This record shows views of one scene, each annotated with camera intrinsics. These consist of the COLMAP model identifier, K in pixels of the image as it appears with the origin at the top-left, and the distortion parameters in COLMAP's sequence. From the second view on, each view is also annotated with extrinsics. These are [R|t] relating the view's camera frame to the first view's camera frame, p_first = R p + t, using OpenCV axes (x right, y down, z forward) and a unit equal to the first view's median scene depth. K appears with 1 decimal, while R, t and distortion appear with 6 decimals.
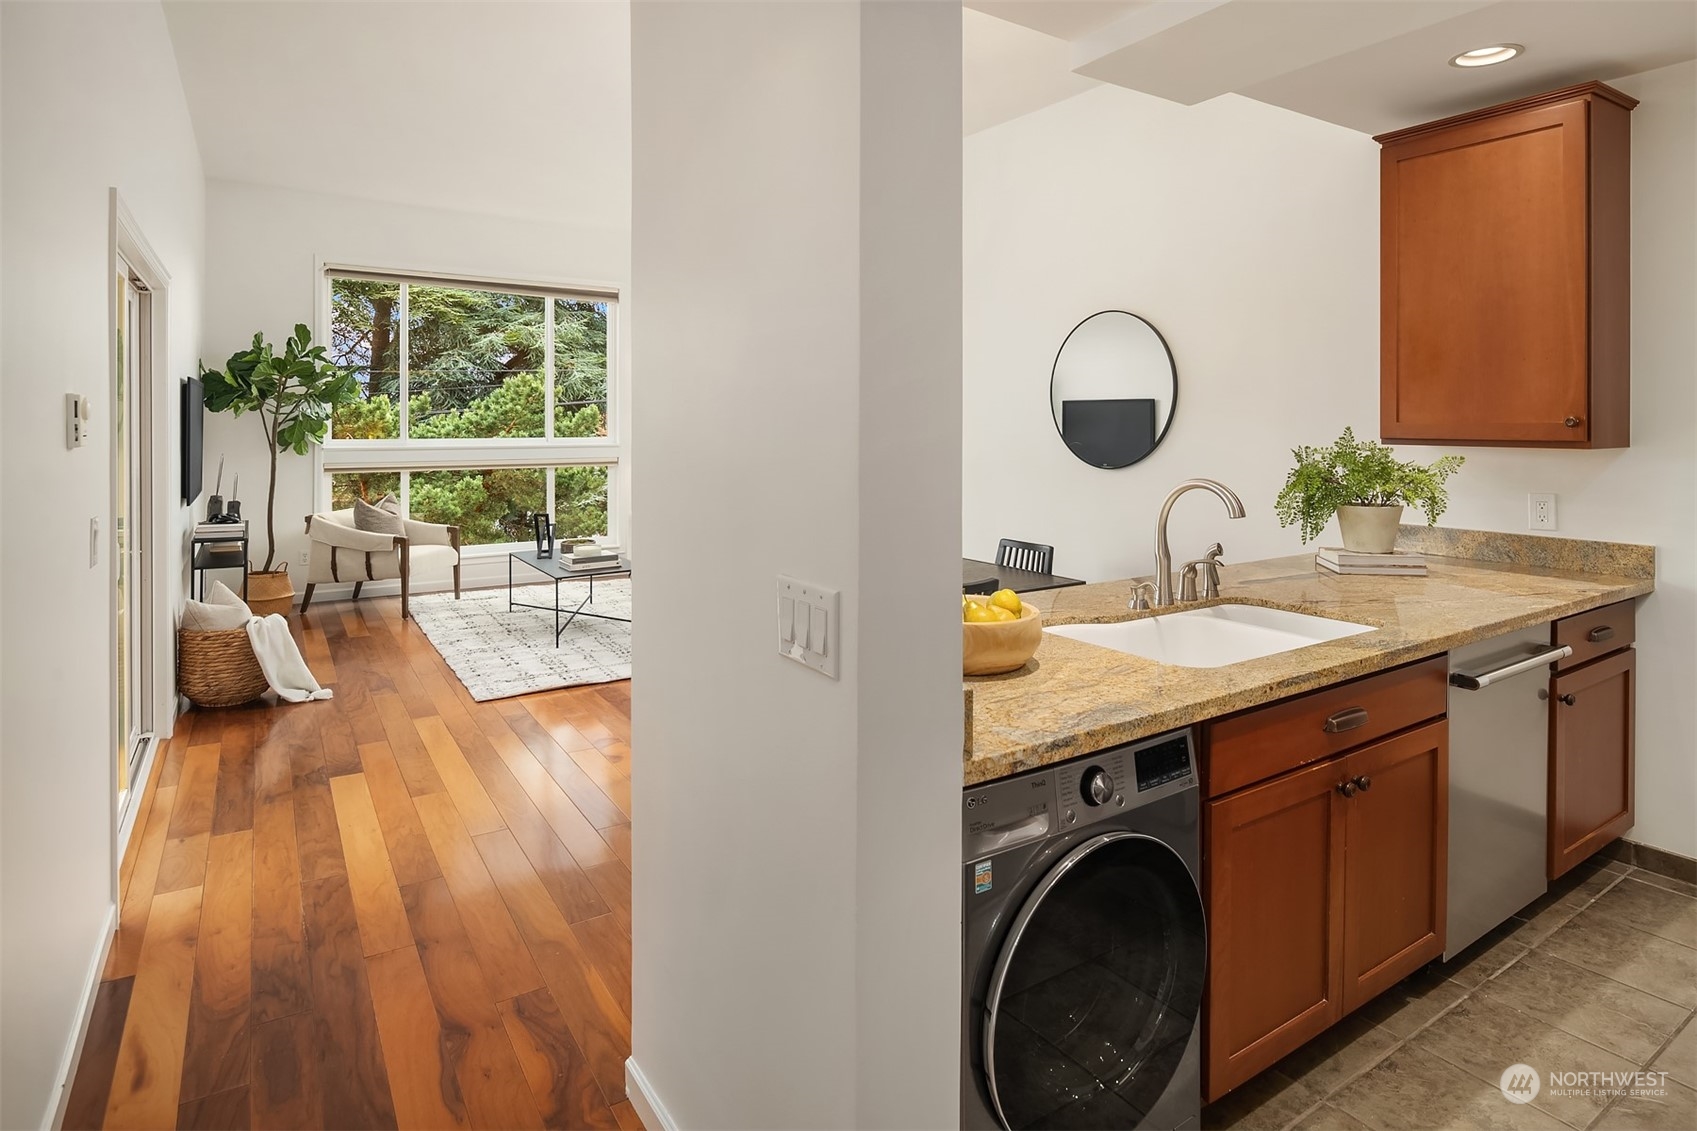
lens RADIAL K [[912.8, 0, 855.6], [0, 912.8, 411.4], [0, 0, 1]] dist [-0.002360, -0.000887]
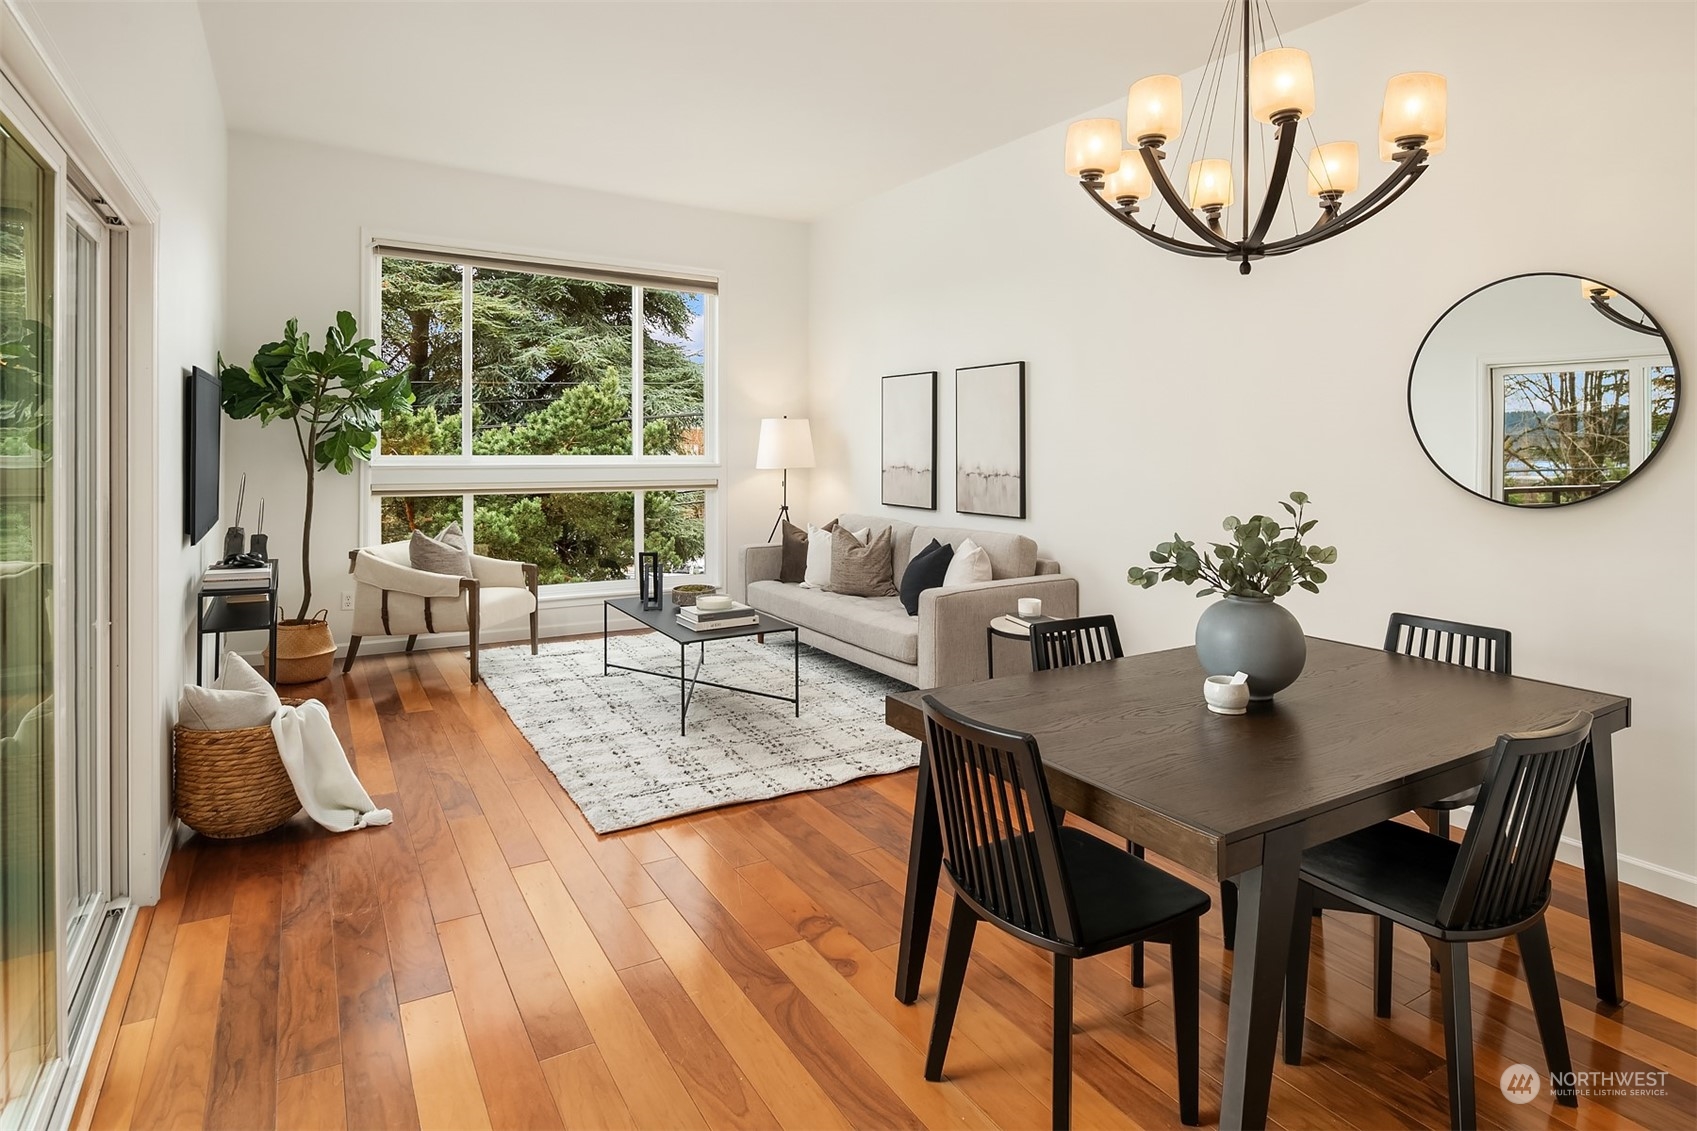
lens RADIAL K [[915.4, 0, 865.4], [0, 915.4, 438.8], [0, 0, 1]] dist [-0.002384, -0.000932]
pose [[0.999712, 0.007588, -0.022763, -0.130644], [-0.007409, 0.999941, 0.007928, 0.006744], [0.022822, -0.007757, 0.999709, 0.204716]]
